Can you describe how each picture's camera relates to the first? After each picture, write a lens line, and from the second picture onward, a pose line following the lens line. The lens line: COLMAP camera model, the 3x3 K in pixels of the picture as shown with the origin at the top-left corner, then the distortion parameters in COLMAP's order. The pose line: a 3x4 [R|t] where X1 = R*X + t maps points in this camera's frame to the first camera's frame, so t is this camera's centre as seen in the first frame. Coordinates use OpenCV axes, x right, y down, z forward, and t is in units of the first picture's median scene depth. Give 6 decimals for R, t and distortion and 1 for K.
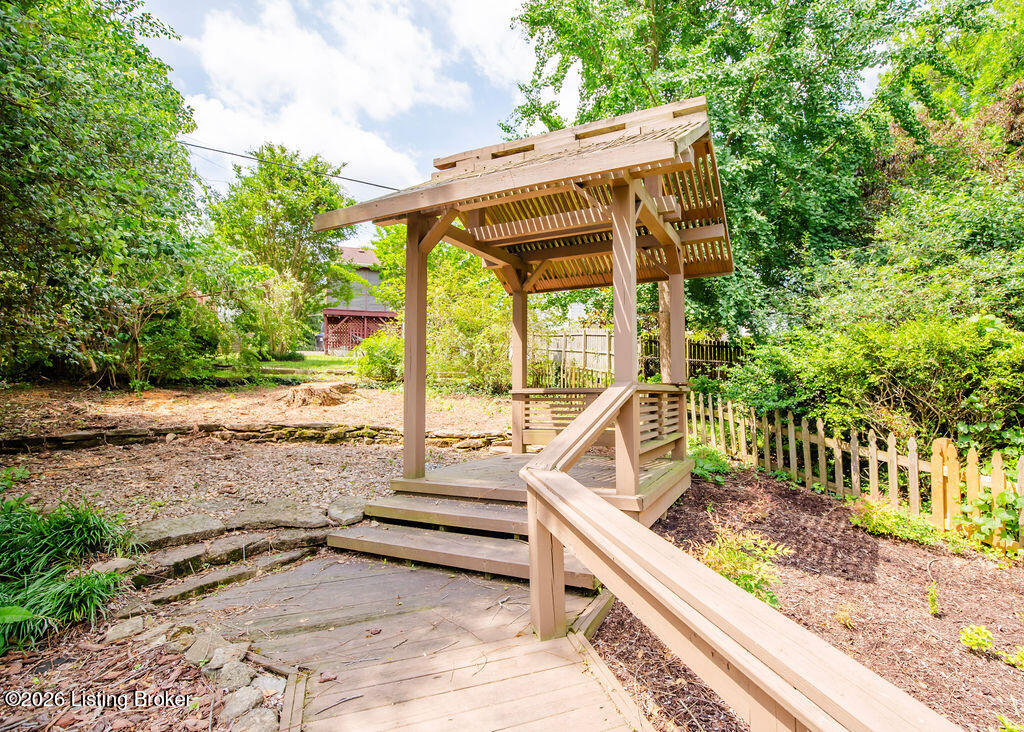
lens RADIAL K [[517.2, 0, 557.7], [0, 517.2, 364.7], [0, 0, 1]] dist [-0.028619, 0.000356]
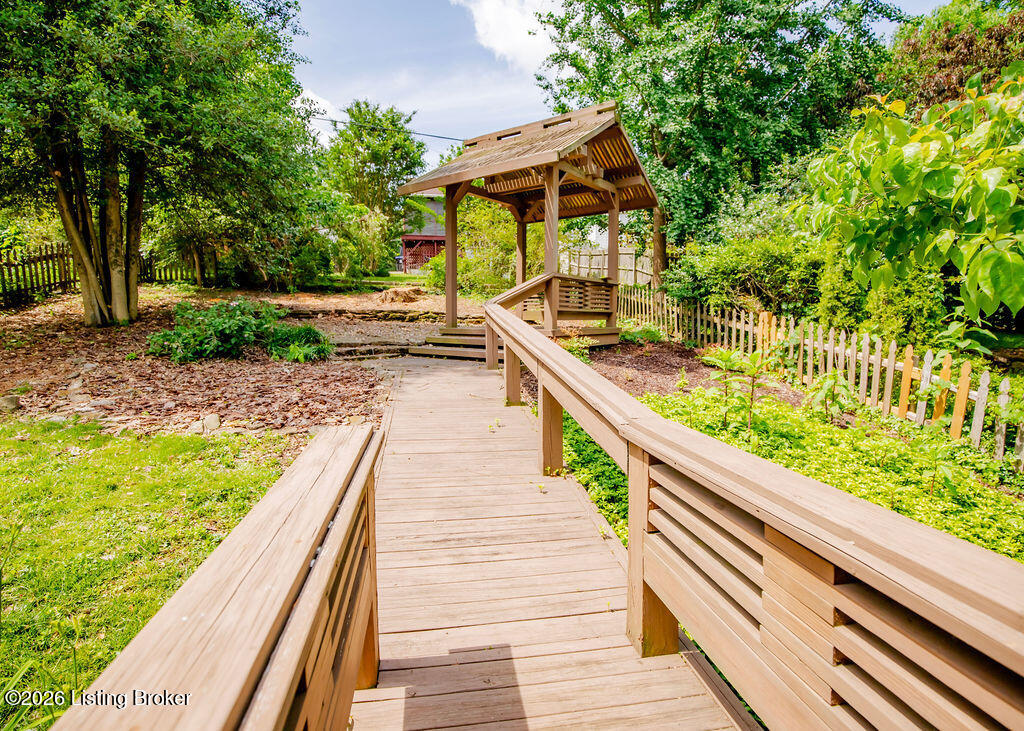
lens RADIAL K [[518.5, 0, 515.9], [0, 518.5, 364.0], [0, 0, 1]] dist [-0.036181, 0.006627]
pose [[0.977101, 0.030180, -0.210627, 0.203647], [0.000778, 0.989377, 0.145370, 0.043853], [0.212776, -0.142205, 0.966697, -0.458943]]
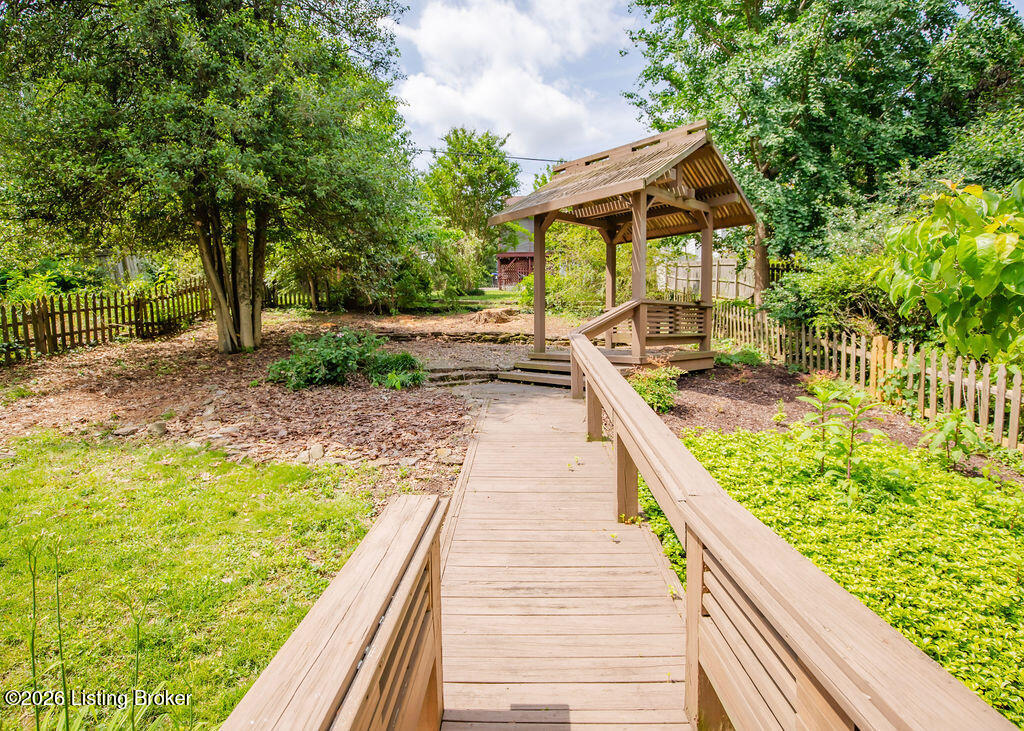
lens RADIAL K [[519.9, 0, 512.0], [0, 519.9, 365.5], [0, 0, 1]] dist [-0.032700, 0.002226]
pose [[0.919020, 0.028033, -0.393213, 0.222518], [0.023320, 0.991855, 0.125216, 0.013424], [0.393521, -0.124246, 0.910881, -0.461850]]
